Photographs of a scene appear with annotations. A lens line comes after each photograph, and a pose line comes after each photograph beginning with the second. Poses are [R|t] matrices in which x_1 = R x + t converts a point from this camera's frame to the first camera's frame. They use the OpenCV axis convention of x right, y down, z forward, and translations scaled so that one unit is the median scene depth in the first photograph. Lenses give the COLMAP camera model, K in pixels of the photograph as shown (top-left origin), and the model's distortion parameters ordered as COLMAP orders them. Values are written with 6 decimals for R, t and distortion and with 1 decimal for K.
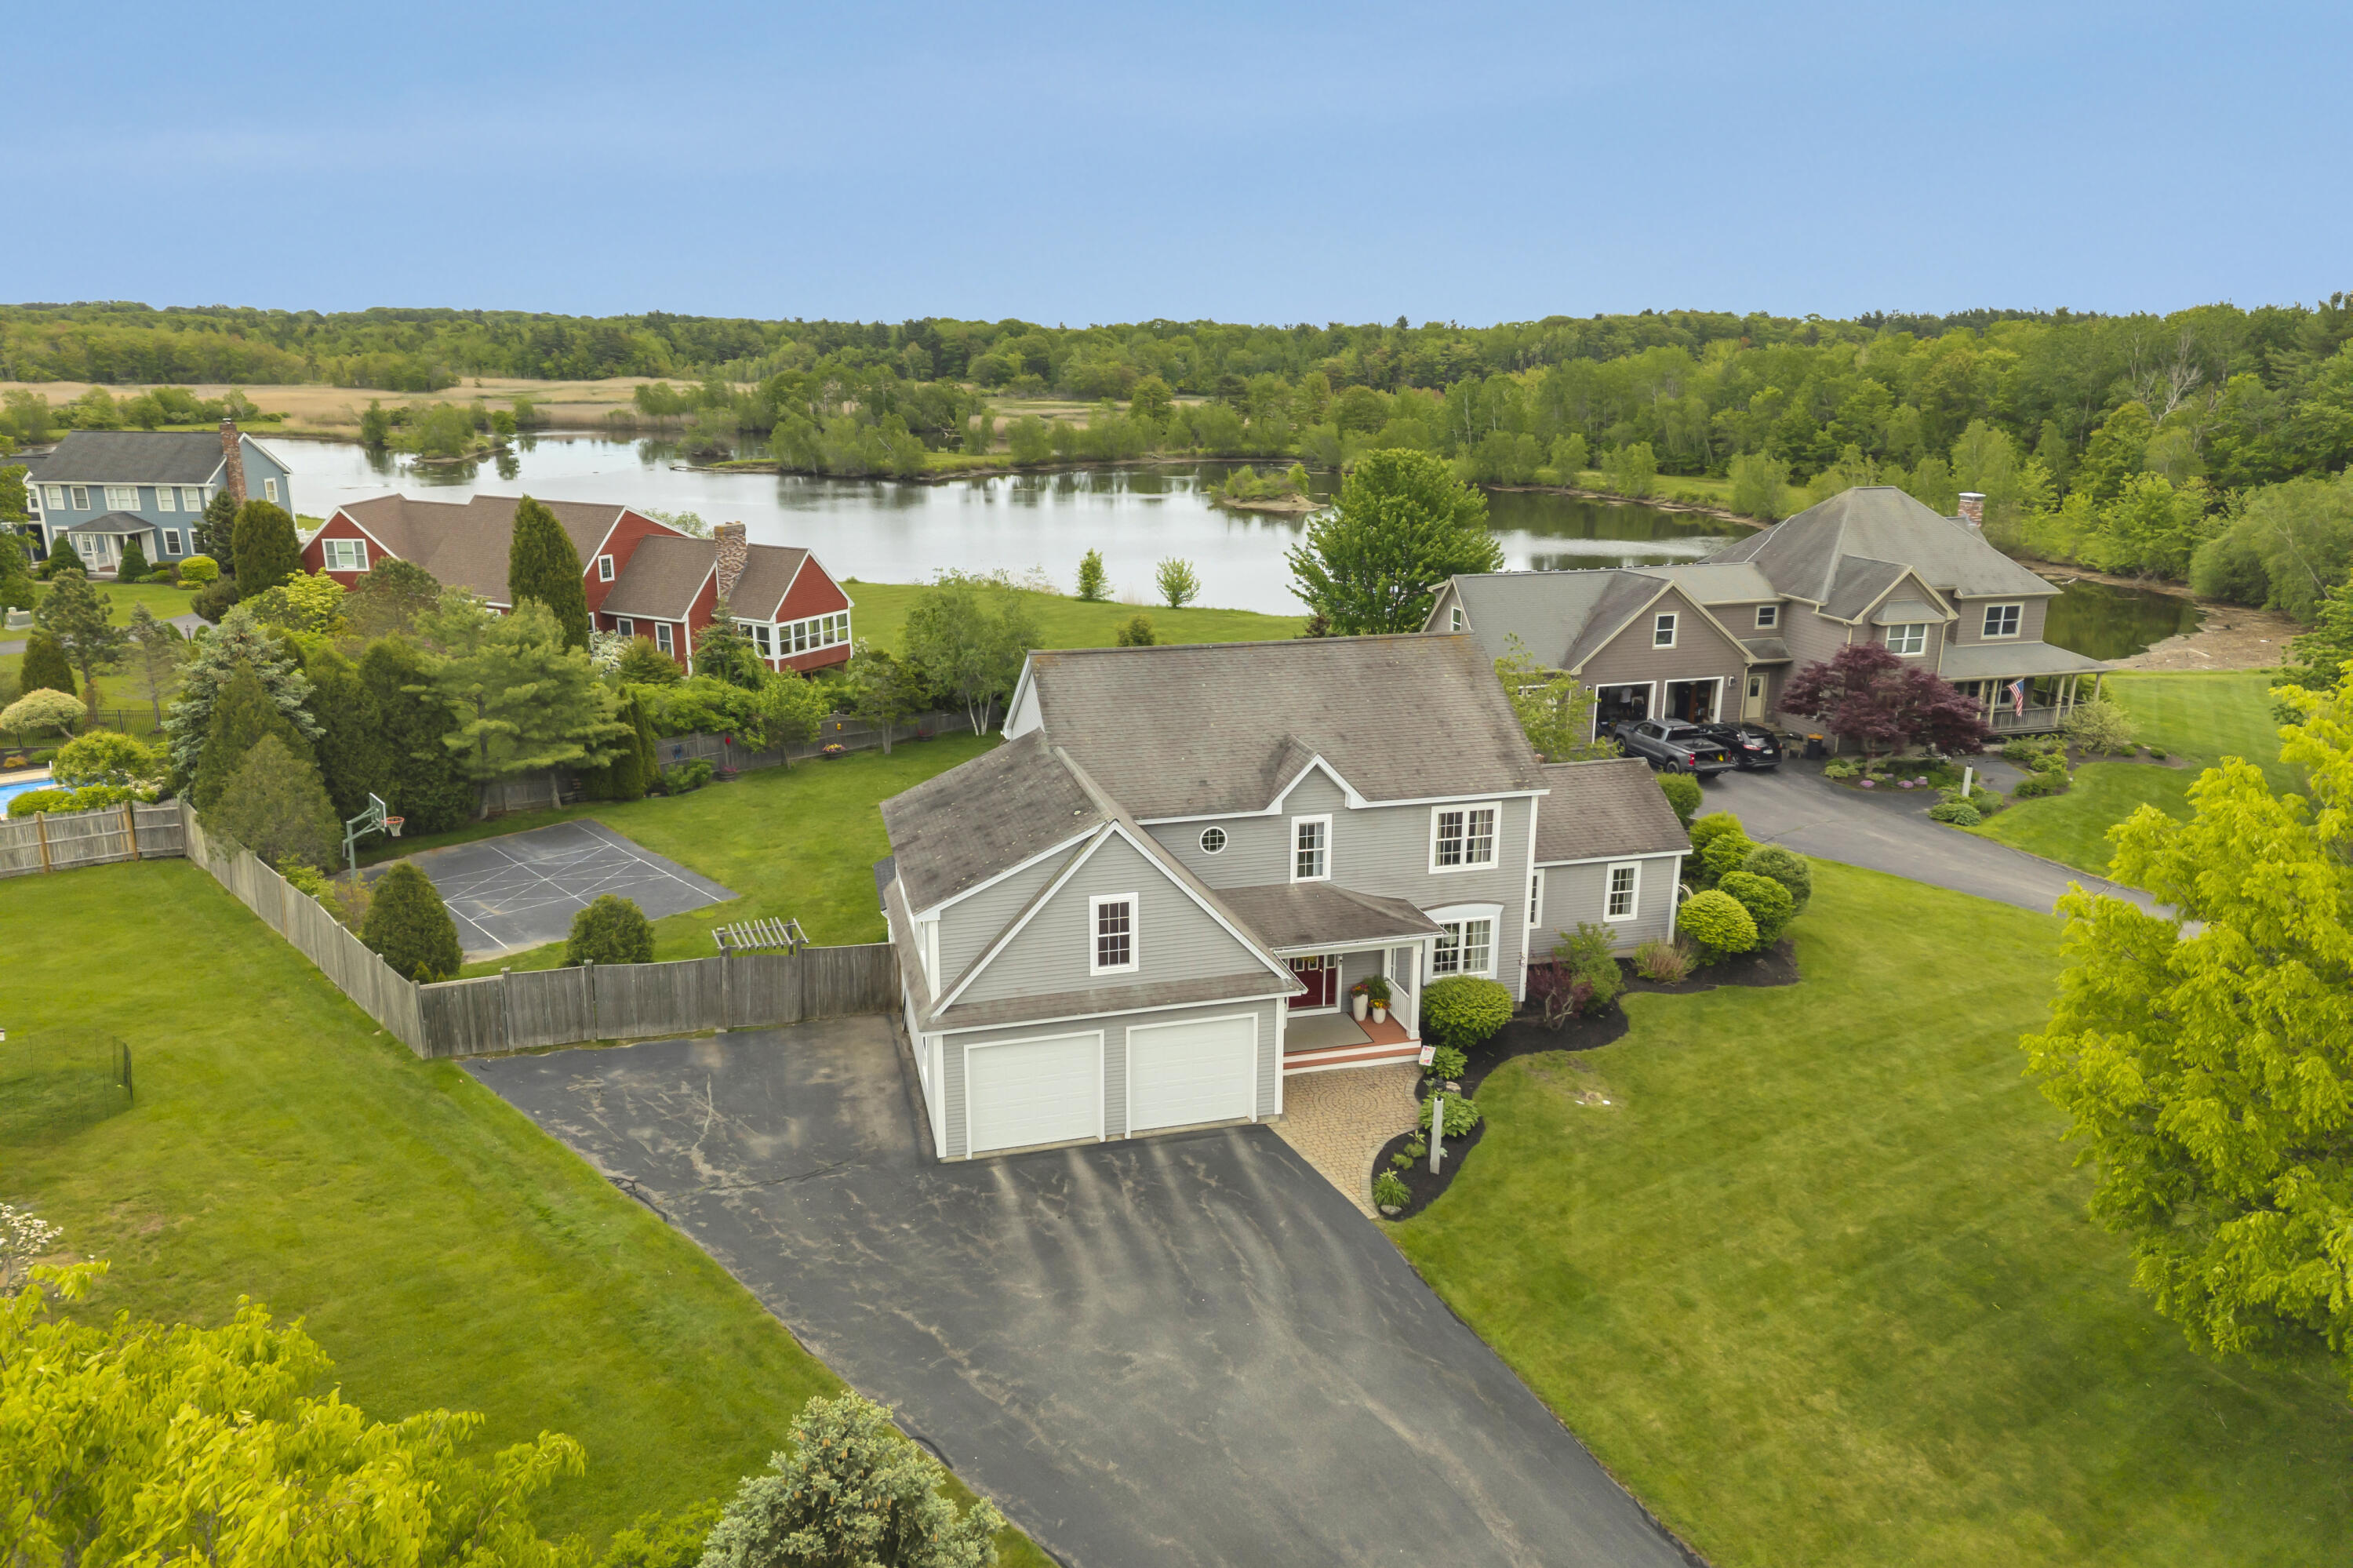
lens RADIAL K [[1570.7, 0, 1181.0], [0, 1570.7, 778.3], [0, 0, 1]] dist [0.028975, -0.029086]
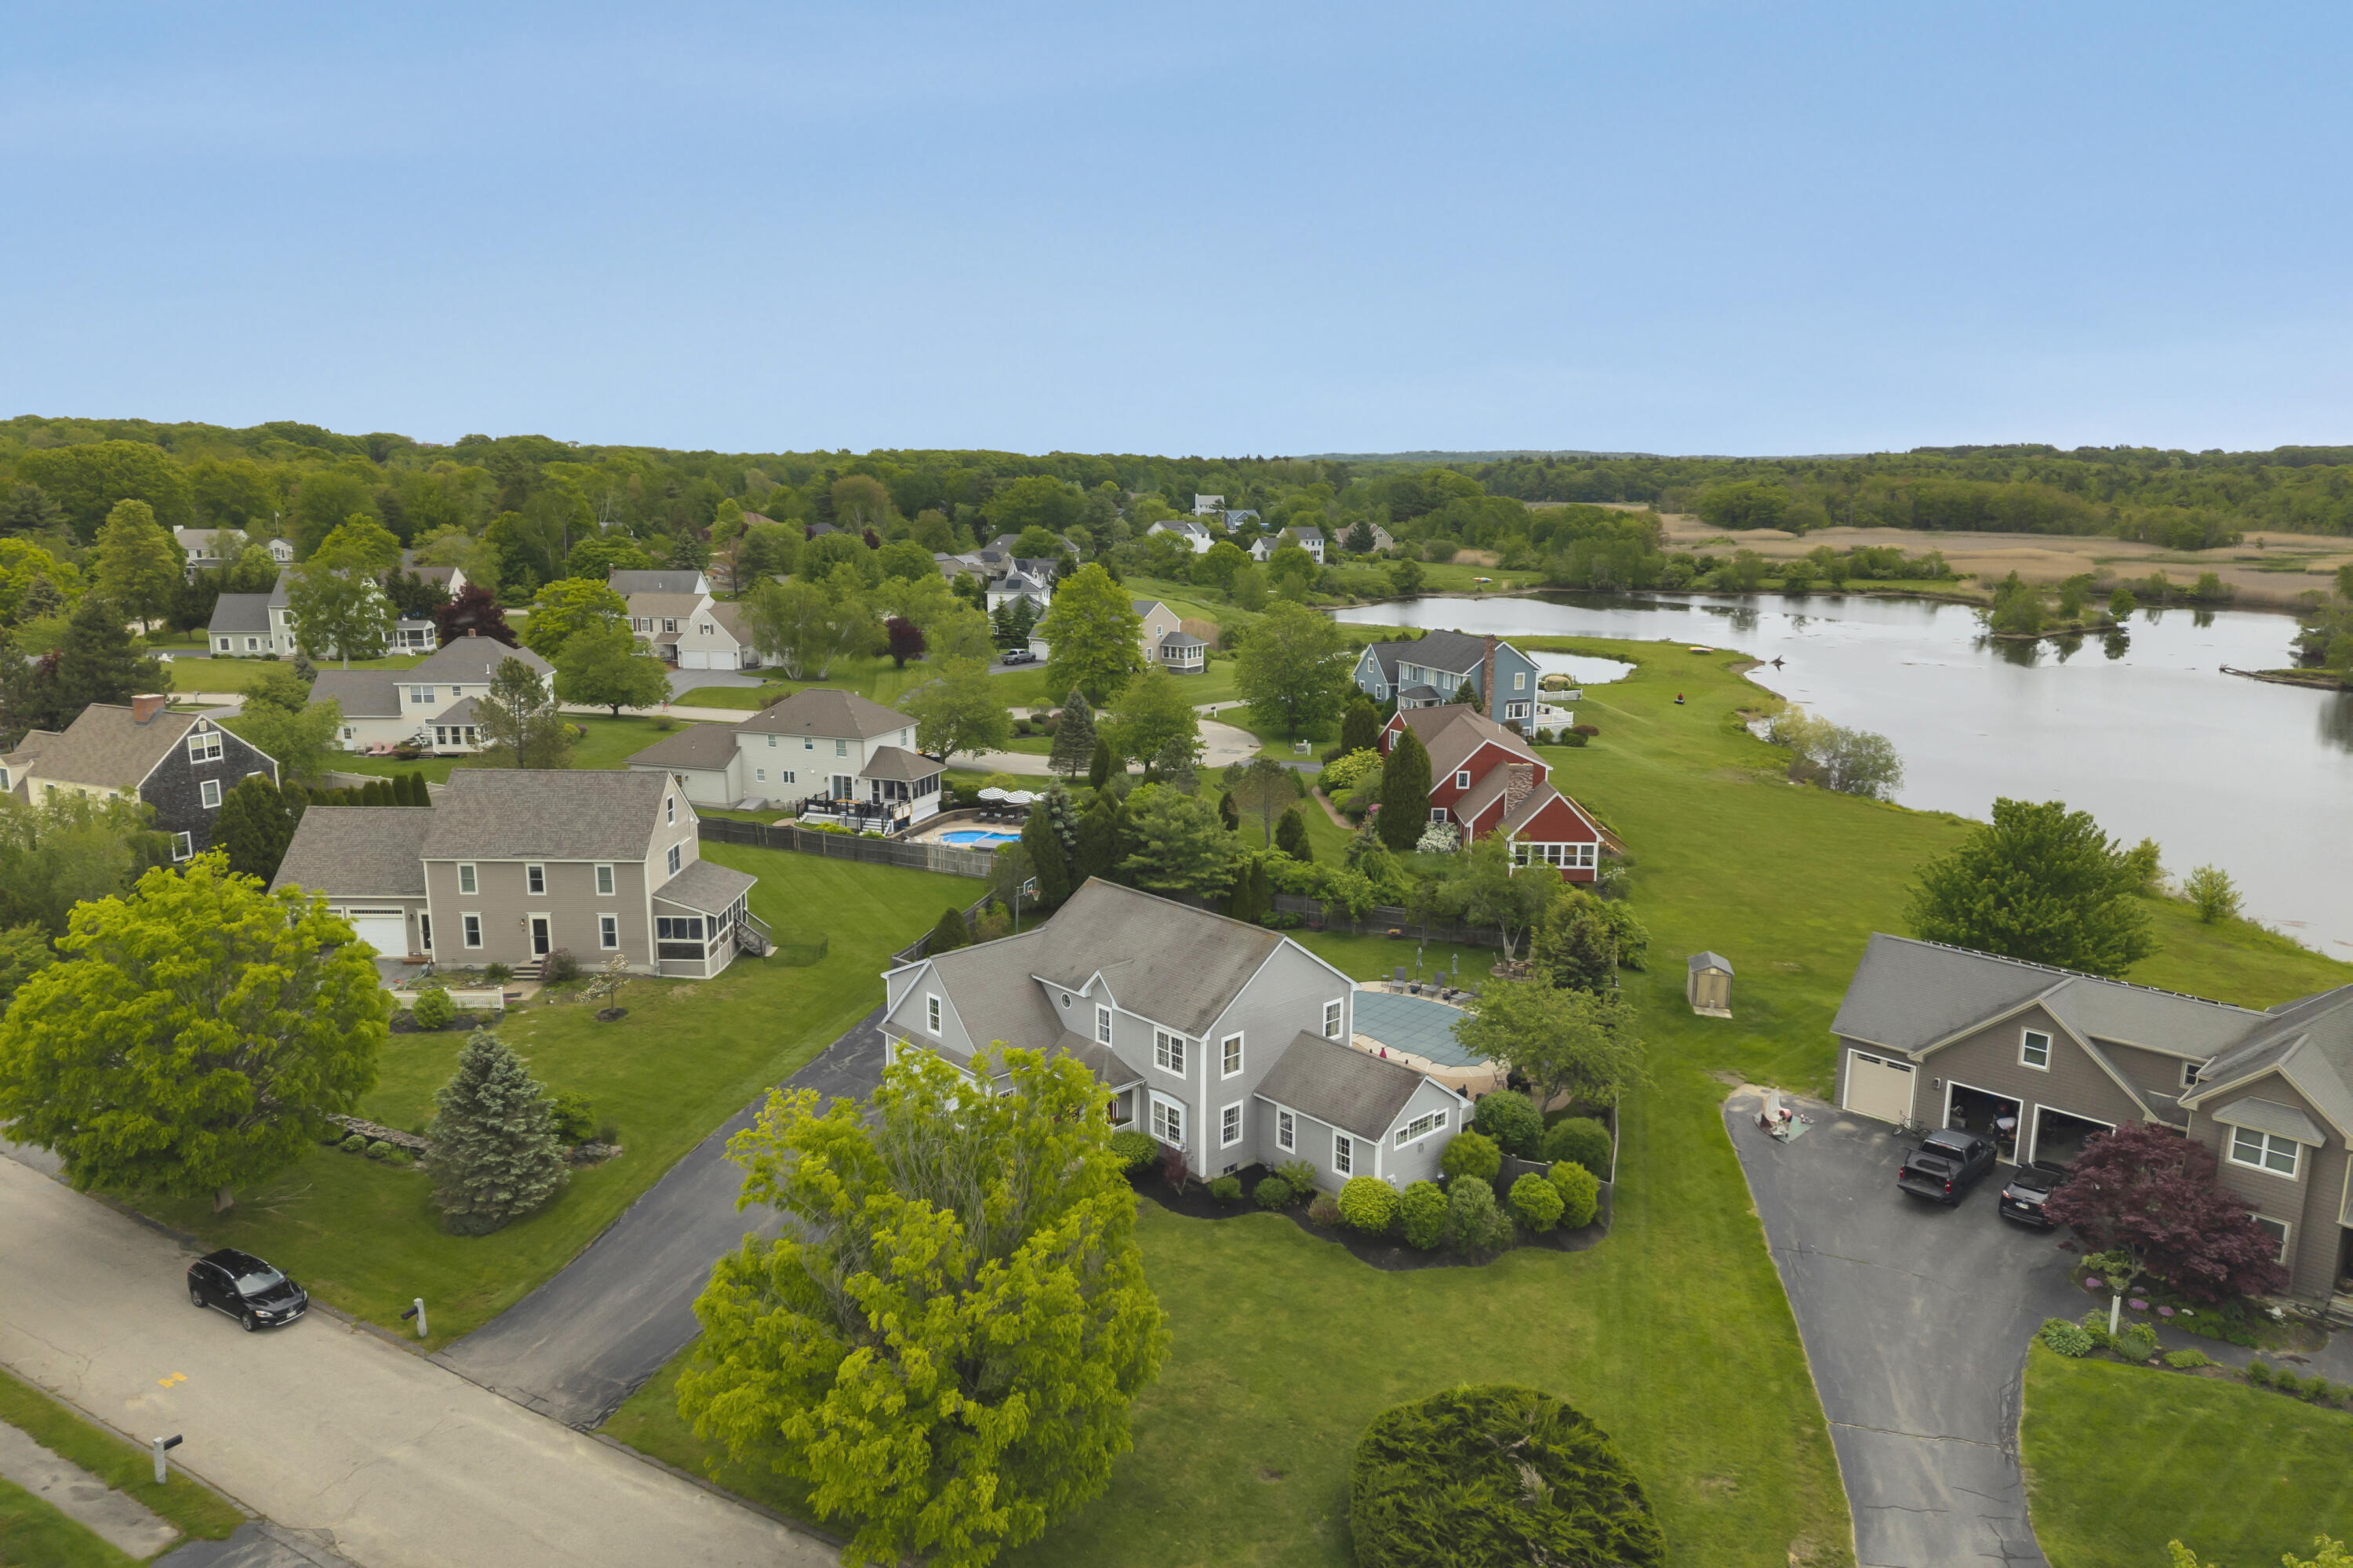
lens RADIAL K [[1570.7, 0, 1181.0], [0, 1570.7, 778.3], [0, 0, 1]] dist [0.028975, -0.029086]
pose [[0.465430, 0.171935, -0.868224, 1.179581], [-0.237495, 0.969237, 0.064624, -0.262039], [0.852626, 0.176121, 0.491946, 0.139363]]
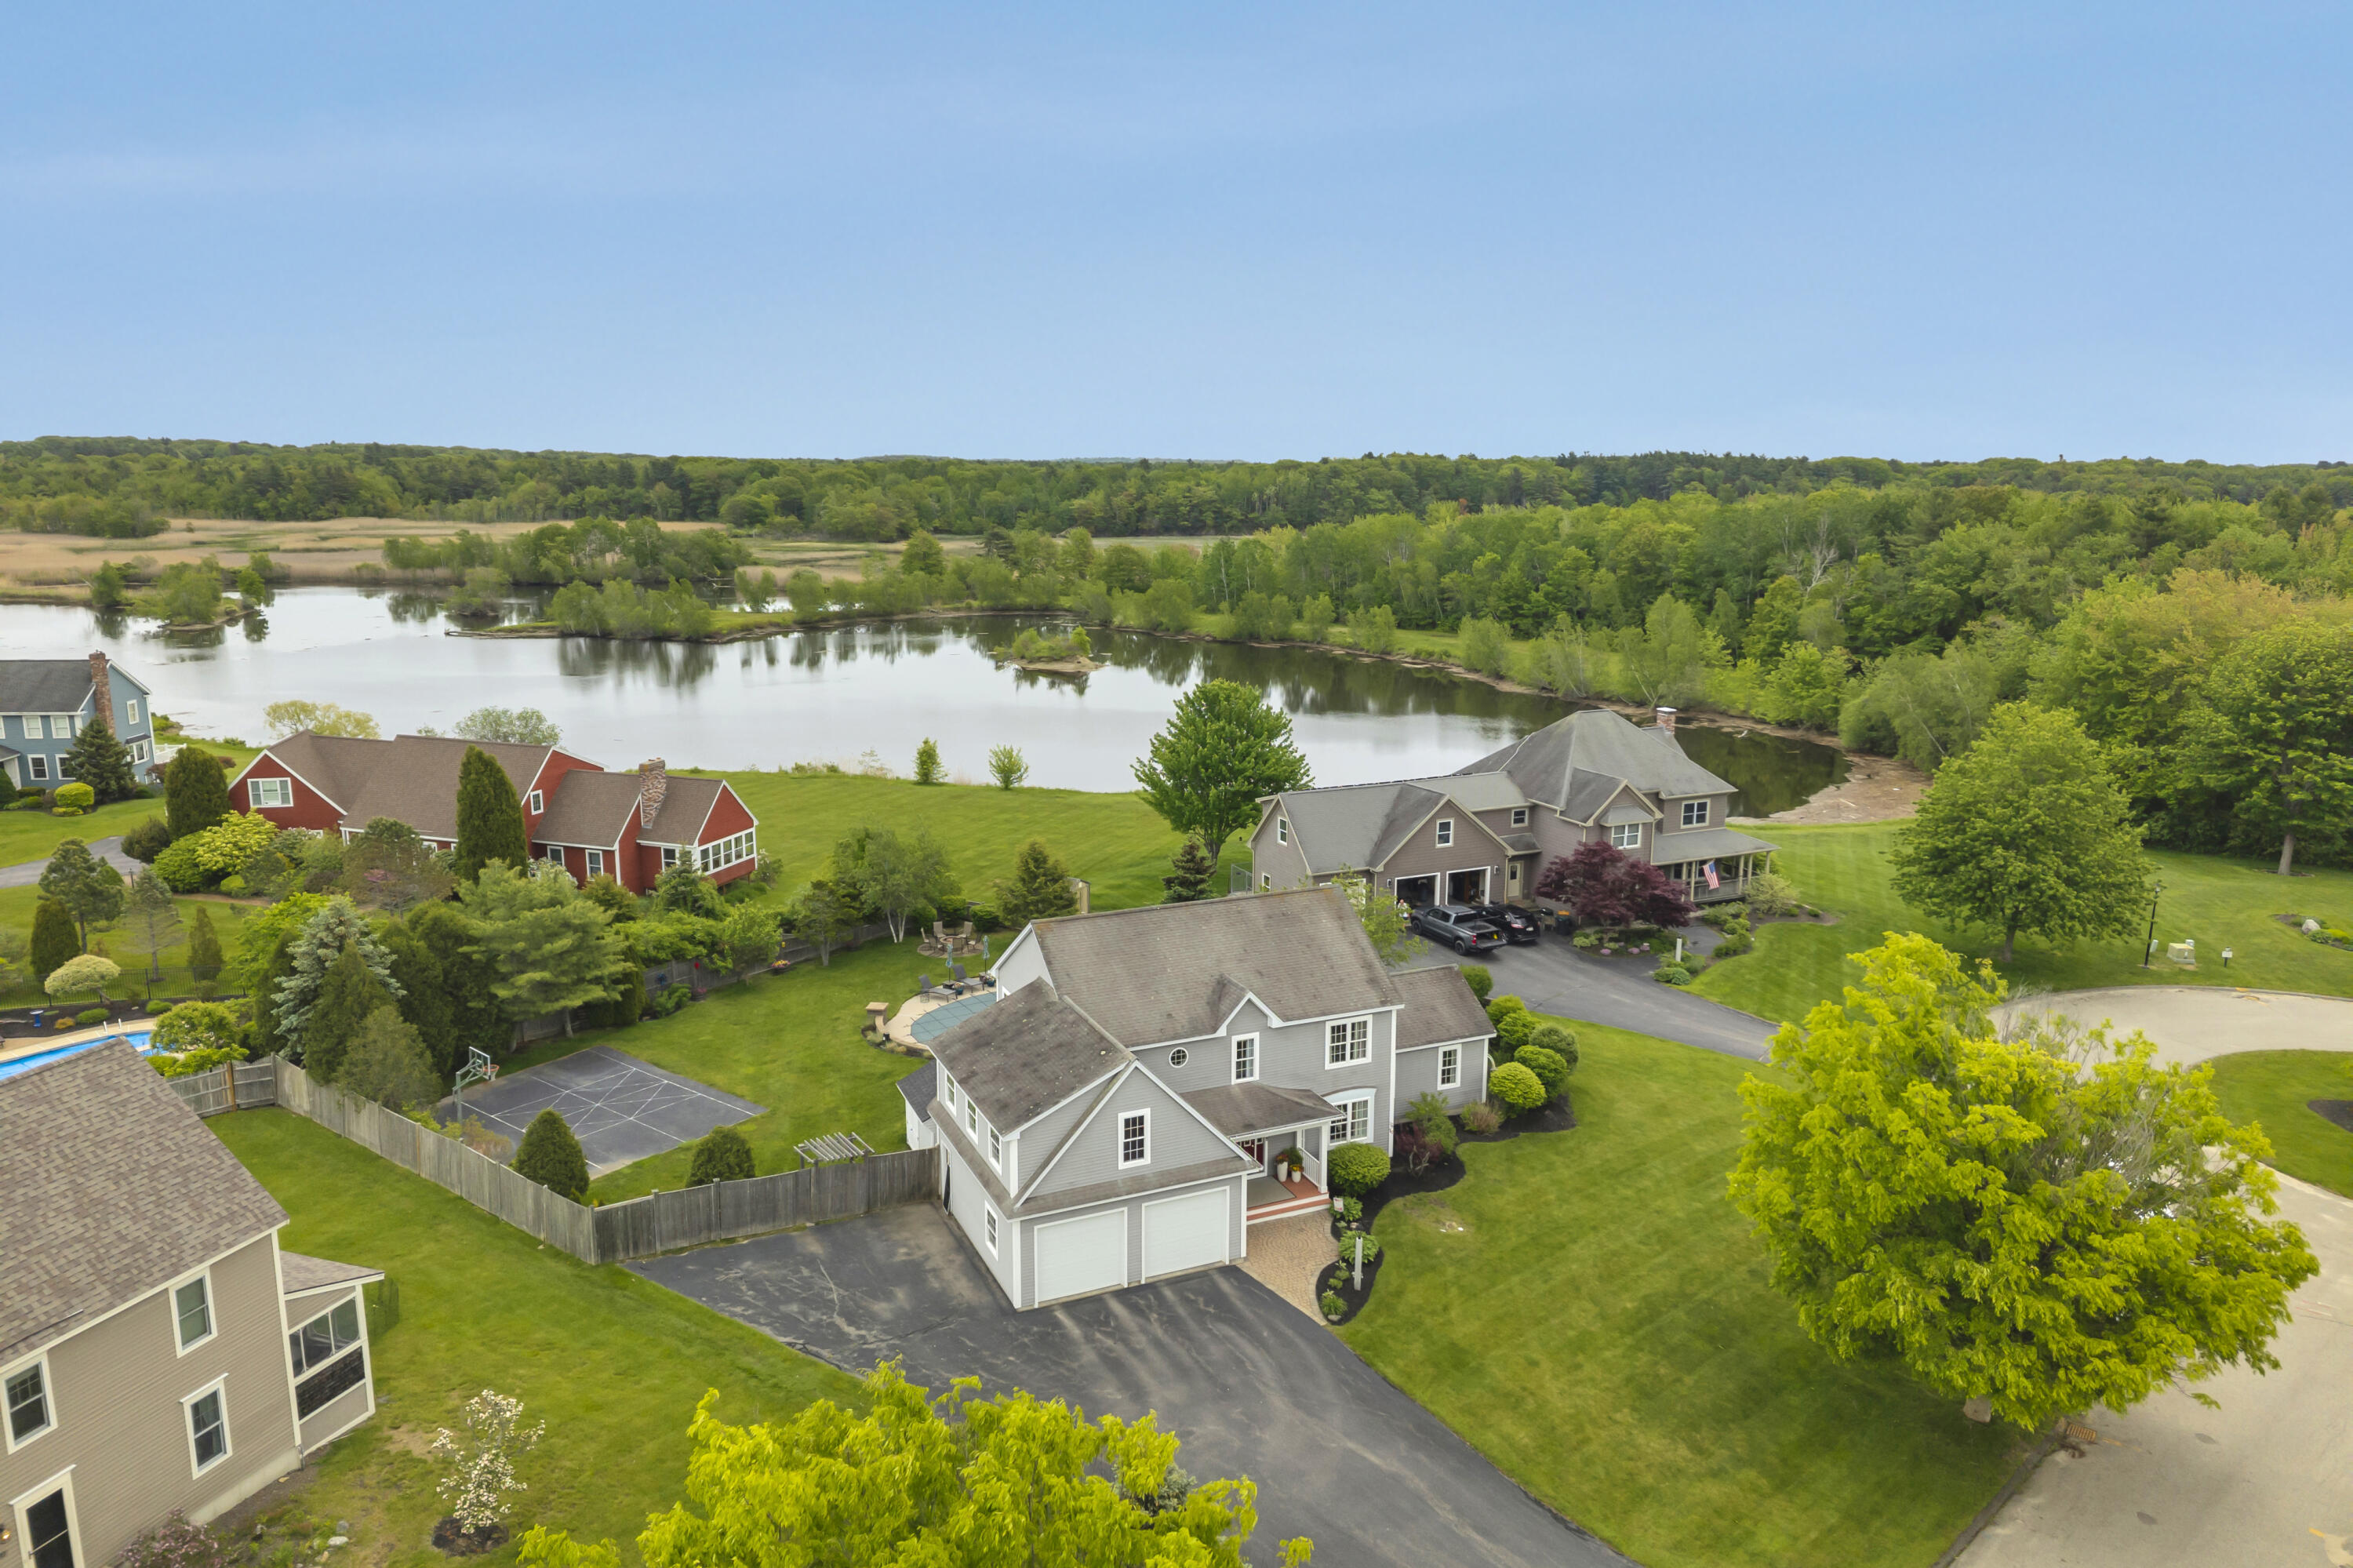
lens RADIAL K [[1570.7, 0, 1181.0], [0, 1570.7, 778.3], [0, 0, 1]] dist [0.028975, -0.029086]
pose [[0.986644, -0.031445, 0.159830, -0.142108], [0.043032, 0.996649, -0.069557, -0.082364], [-0.157108, 0.075506, 0.984691, -0.290266]]
